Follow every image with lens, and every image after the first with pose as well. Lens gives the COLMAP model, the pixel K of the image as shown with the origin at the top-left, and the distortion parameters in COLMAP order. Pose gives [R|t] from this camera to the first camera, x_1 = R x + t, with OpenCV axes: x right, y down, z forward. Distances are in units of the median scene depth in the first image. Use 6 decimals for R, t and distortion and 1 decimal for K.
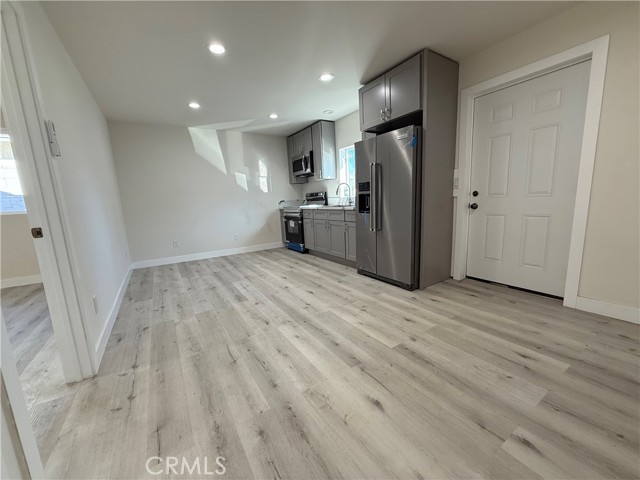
lens RADIAL K [[254.5, 0, 318.7], [0, 254.5, 240.2], [0, 0, 1]] dist [-0.000598, -0.000182]
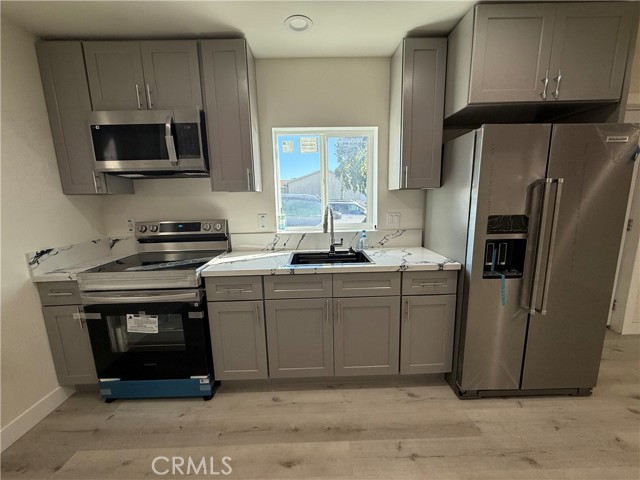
lens RADIAL K [[254.5, 0, 319.2], [0, 254.5, 239.8], [0, 0, 1]] dist [-0.000598, -0.000182]
pose [[0.524403, -0.100548, 0.845513, -0.404757], [0.134504, 0.990318, 0.034346, -0.246275], [-0.840780, 0.095714, 0.532849, 1.053429]]
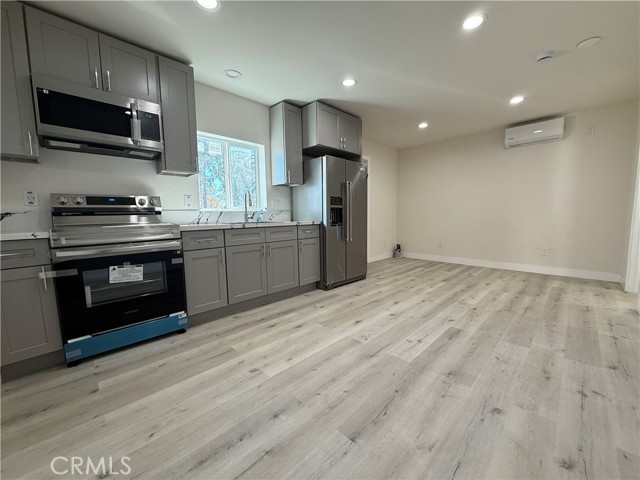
lens RADIAL K [[254.5, 0, 318.4], [0, 254.5, 241.0], [0, 0, 1]] dist [-0.000598, -0.000182]
pose [[-0.208636, -0.044253, 0.976992, -0.841236], [0.183238, 0.979516, 0.083498, -0.150047], [-0.960674, 0.196442, -0.196254, 1.319853]]
